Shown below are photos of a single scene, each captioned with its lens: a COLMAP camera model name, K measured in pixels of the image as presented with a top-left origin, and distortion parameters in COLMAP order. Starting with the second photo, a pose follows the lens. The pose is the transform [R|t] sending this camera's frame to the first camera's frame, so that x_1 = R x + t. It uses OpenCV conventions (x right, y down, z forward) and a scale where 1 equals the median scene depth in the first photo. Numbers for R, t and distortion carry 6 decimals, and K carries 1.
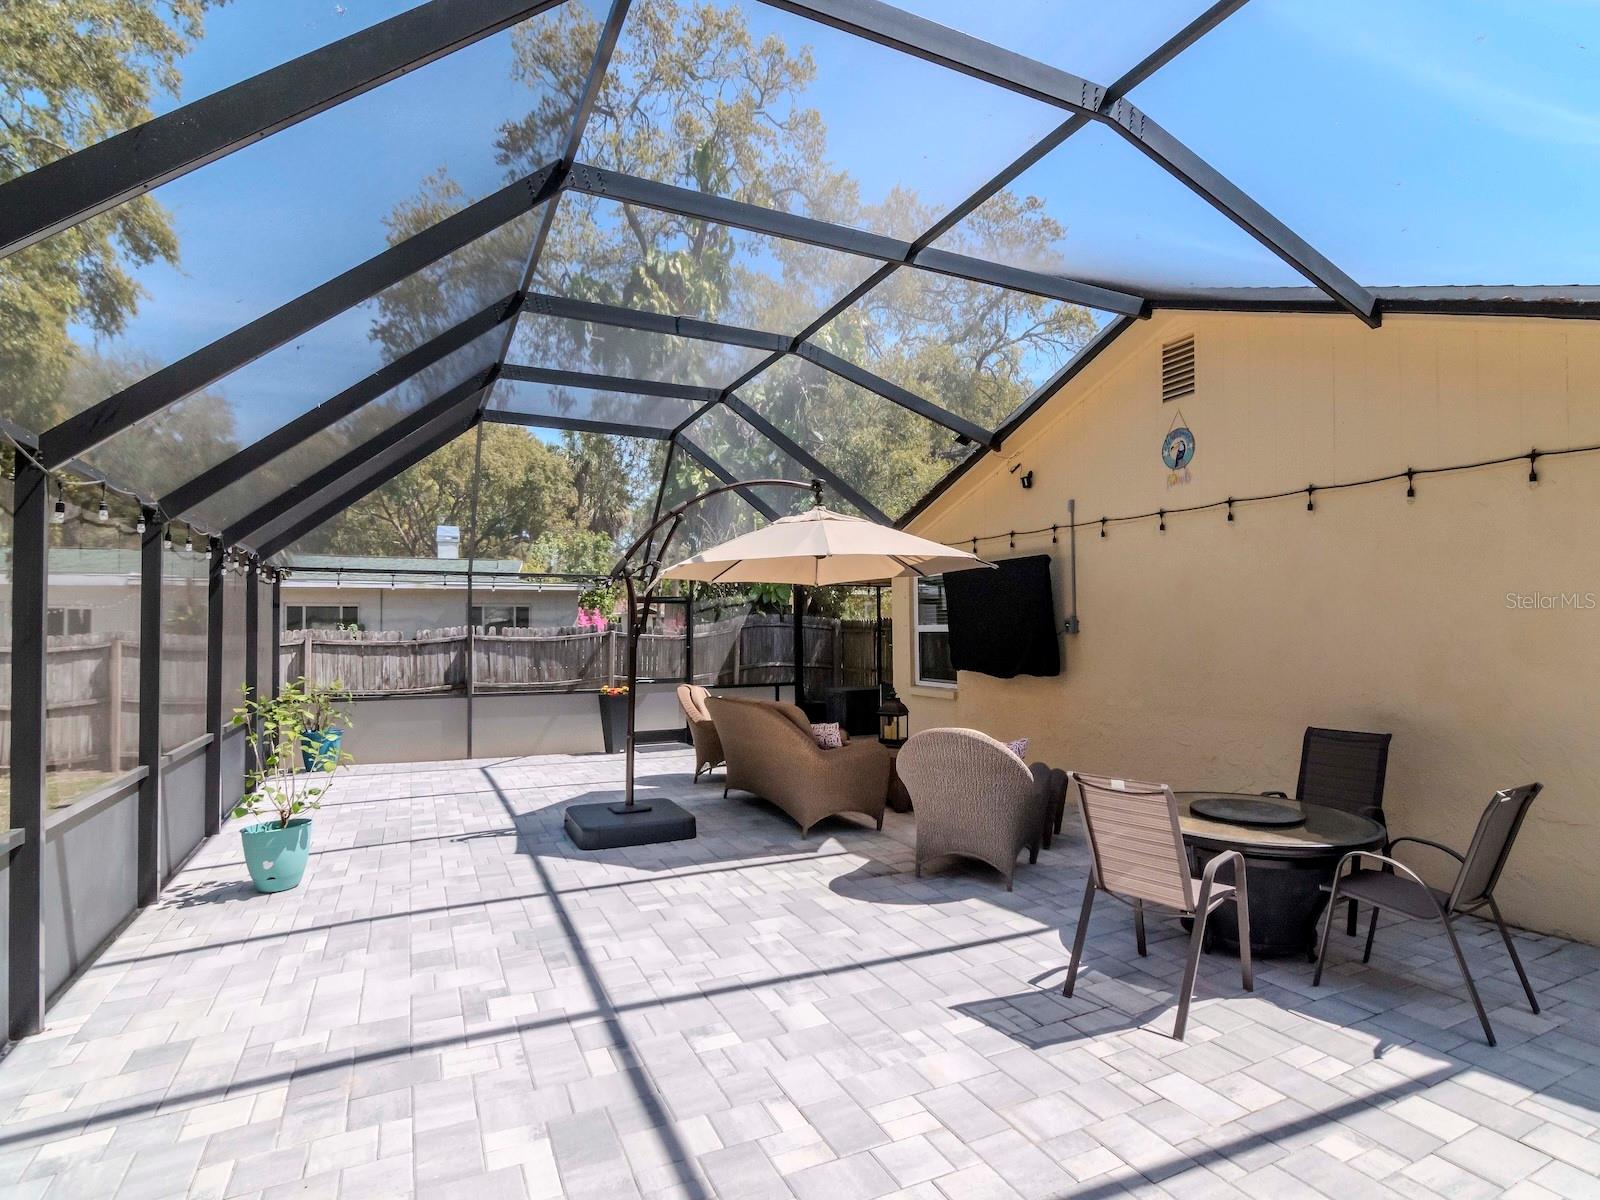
lens RADIAL K [[792.3, 0, 803.4], [0, 792.3, 618.7], [0, 0, 1]] dist [-0.001441, -0.000013]
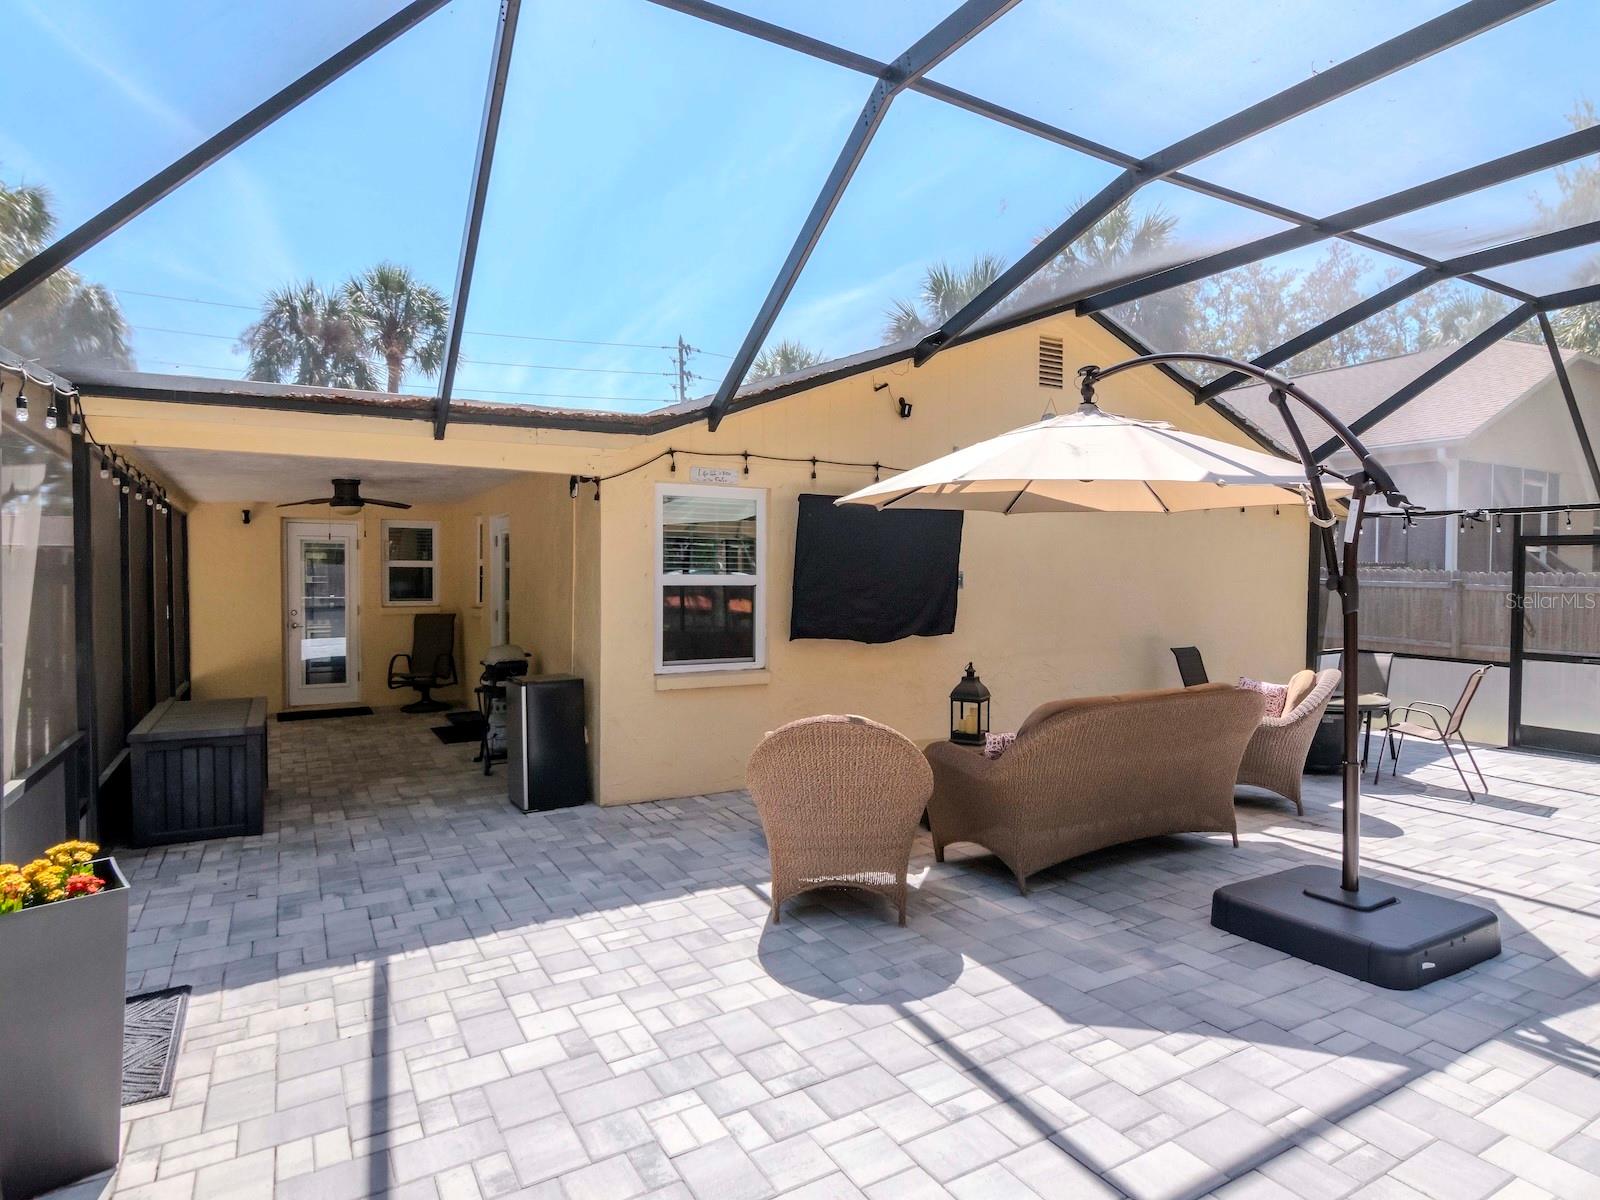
lens RADIAL K [[901.2, 0, 766.2], [0, 901.2, 622.6], [0, 0, 1]] dist [-0.013282, -0.001487]
pose [[-0.067069, -0.037095, 0.997059, -0.548123], [-0.026872, 0.999013, 0.035360, 0.019117], [-0.997386, -0.024421, -0.068000, 0.971776]]
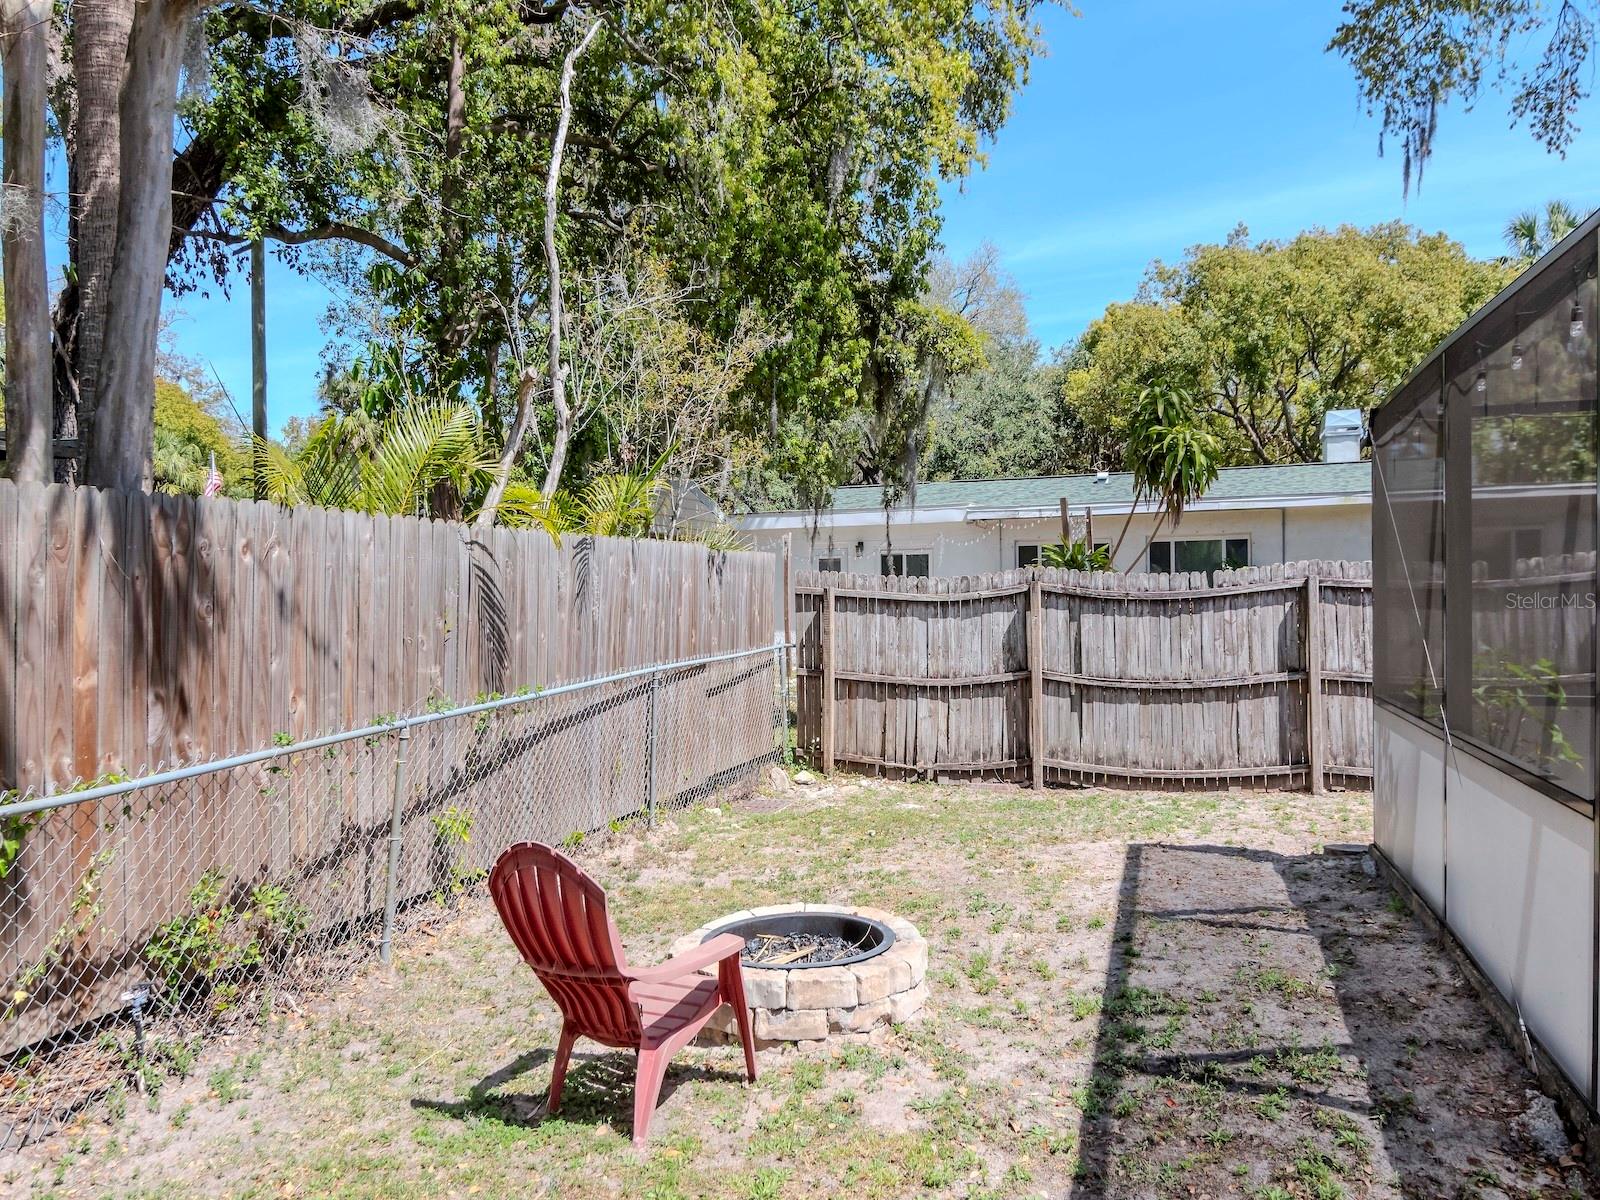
lens RADIAL K [[1108.9, 0, 800.0], [0, 1108.9, 600.0], [0, 0, 1]] dist [0.010140, 0.000769]
pose [[0.706593, -0.003068, -0.707613, -0.456695], [0.020213, 0.999670, 0.015849, 0.029468], [0.707331, -0.025502, 0.706422, 0.292739]]
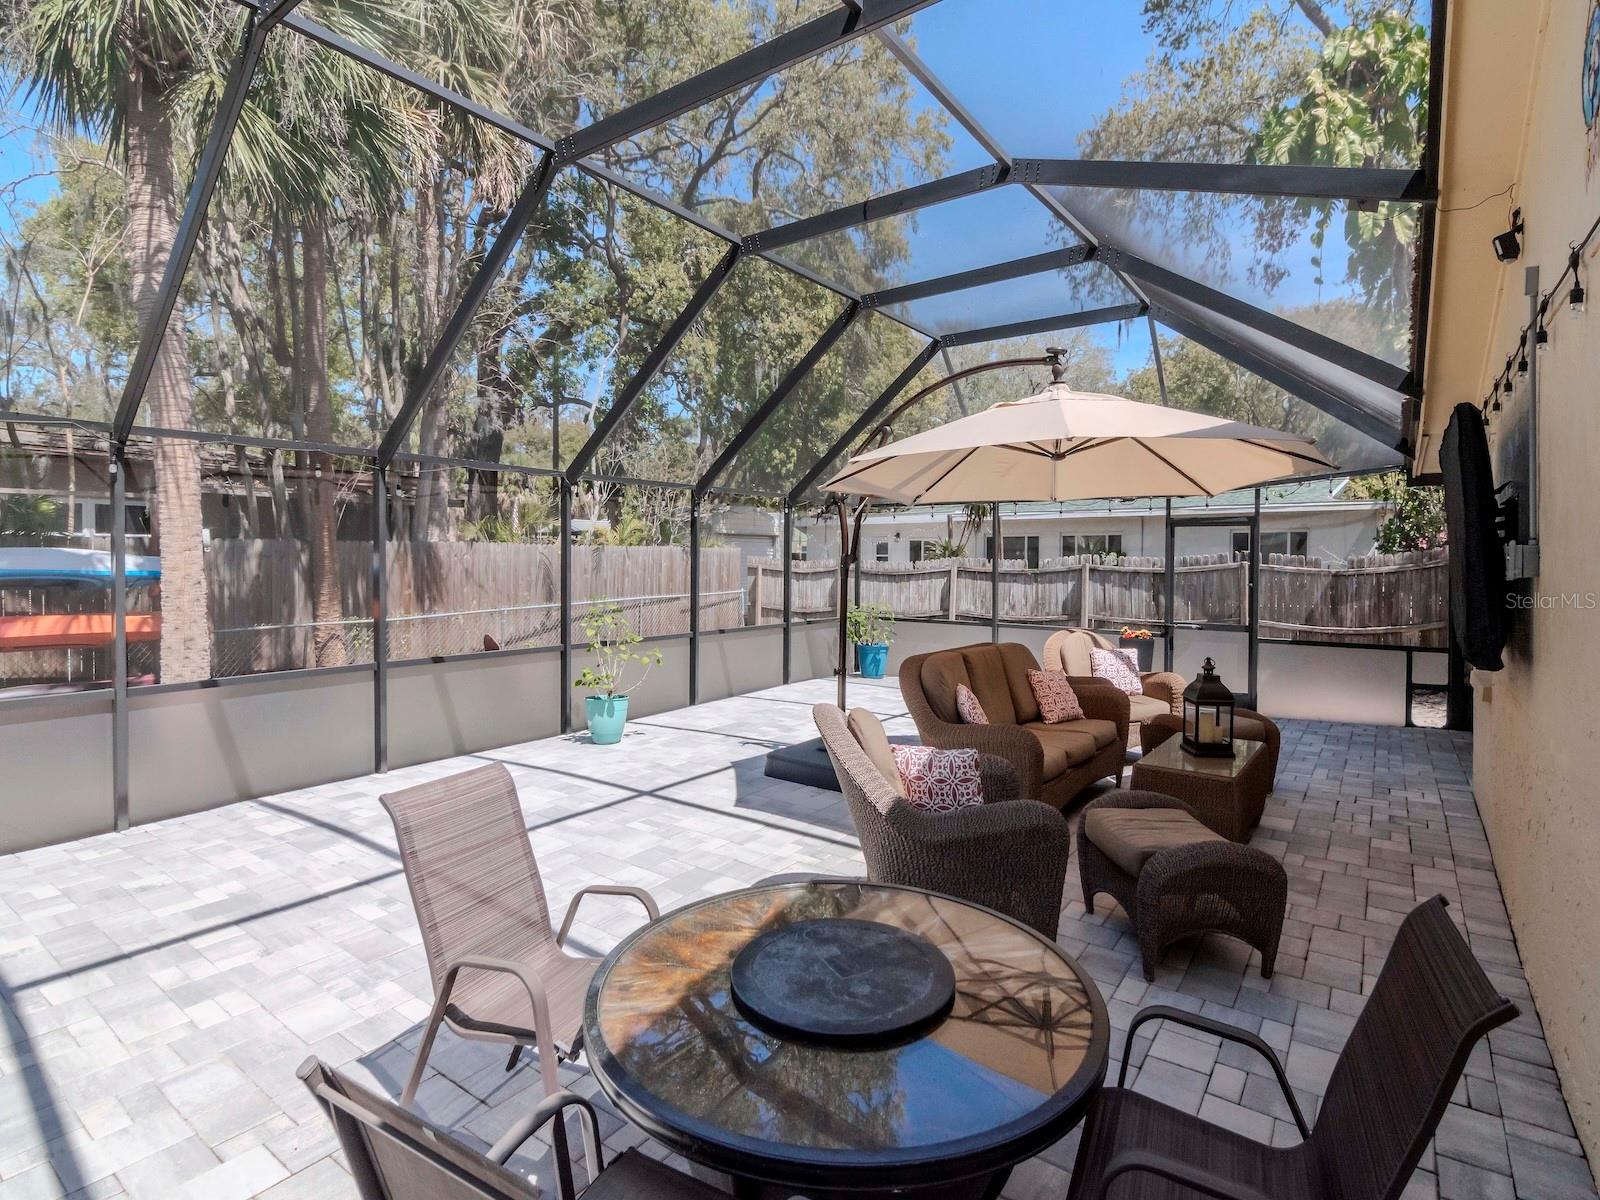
lens RADIAL K [[830.7, 0, 794.9], [0, 830.7, 575.3], [0, 0, 1]] dist [-0.009182, -0.000765]
pose [[0.473090, 0.025340, -0.880650, 0.410925], [0.005680, 0.999478, 0.031811, 0.000716], [0.880996, -0.020052, 0.472699, 0.323802]]
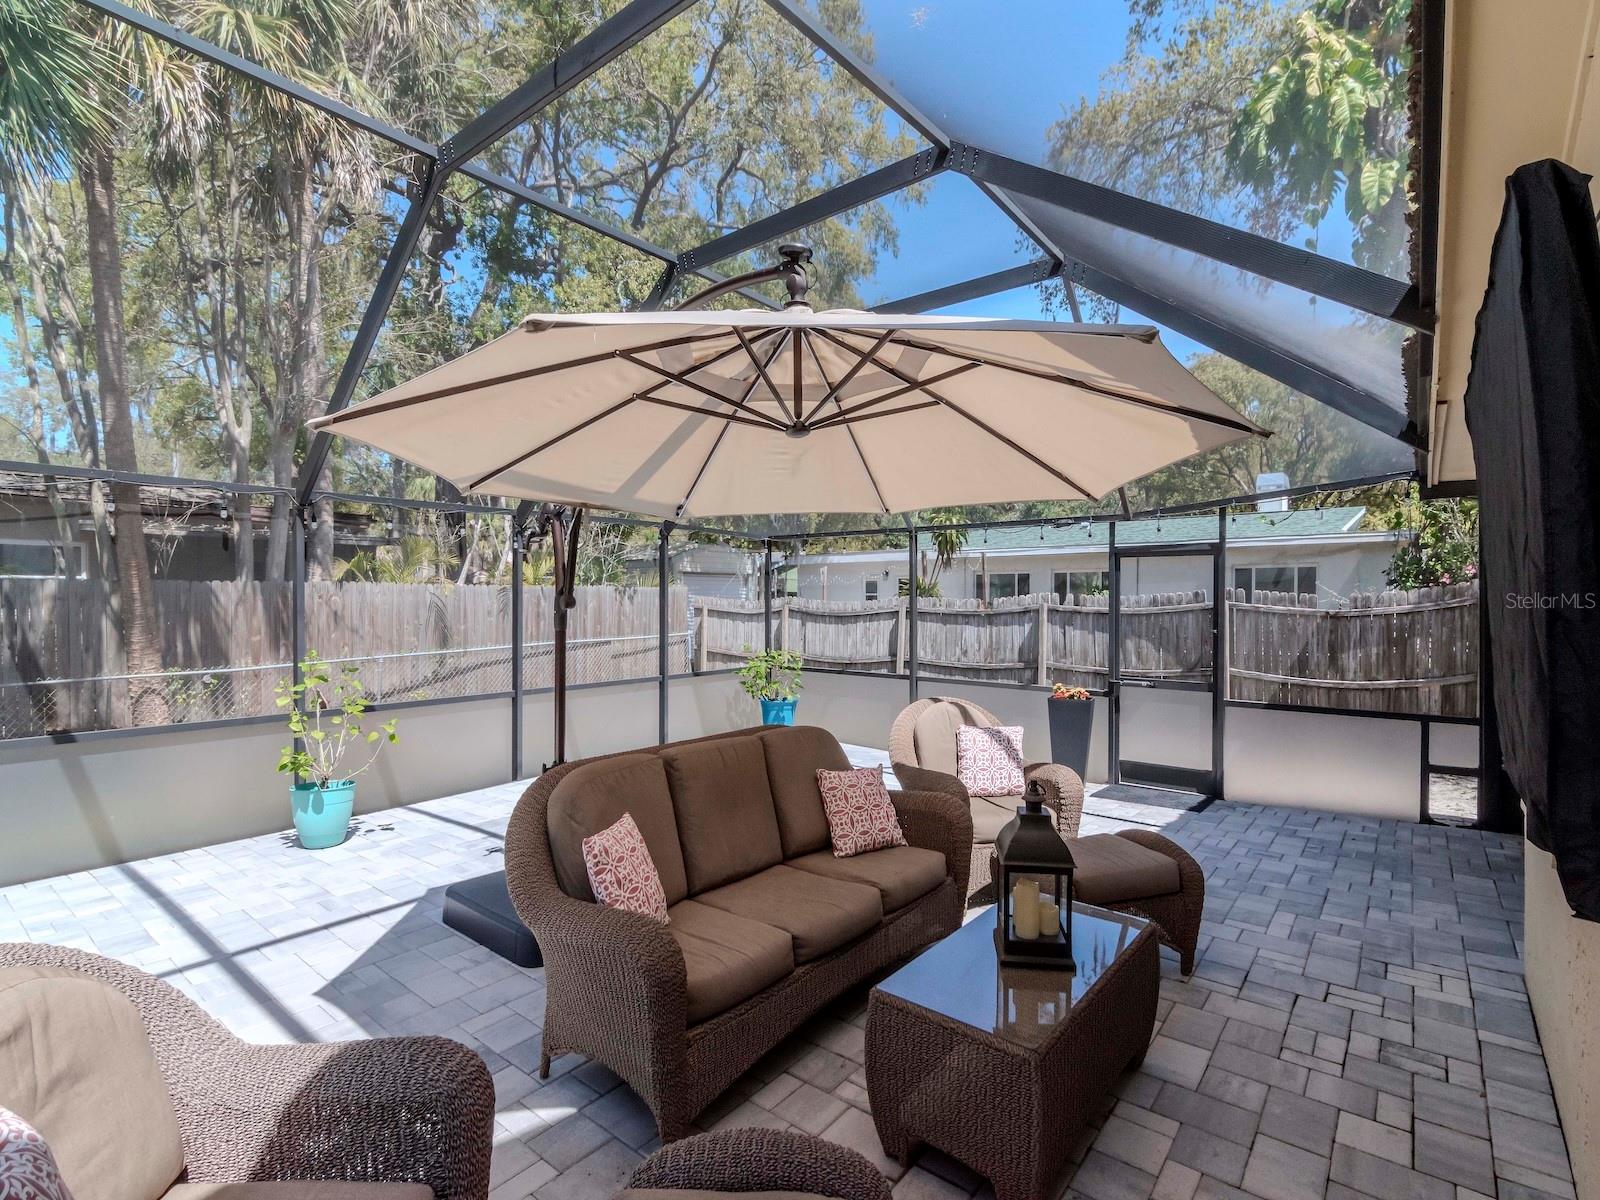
lens RADIAL K [[785.9, 0, 798.0], [0, 785.9, 609.0], [0, 0, 1]] dist [-0.009090, 0.000077]
pose [[0.433610, 0.019127, -0.900898, 0.289160], [0.010348, 0.999603, 0.026203, 0.002953], [0.901041, -0.020684, 0.433240, 0.598259]]
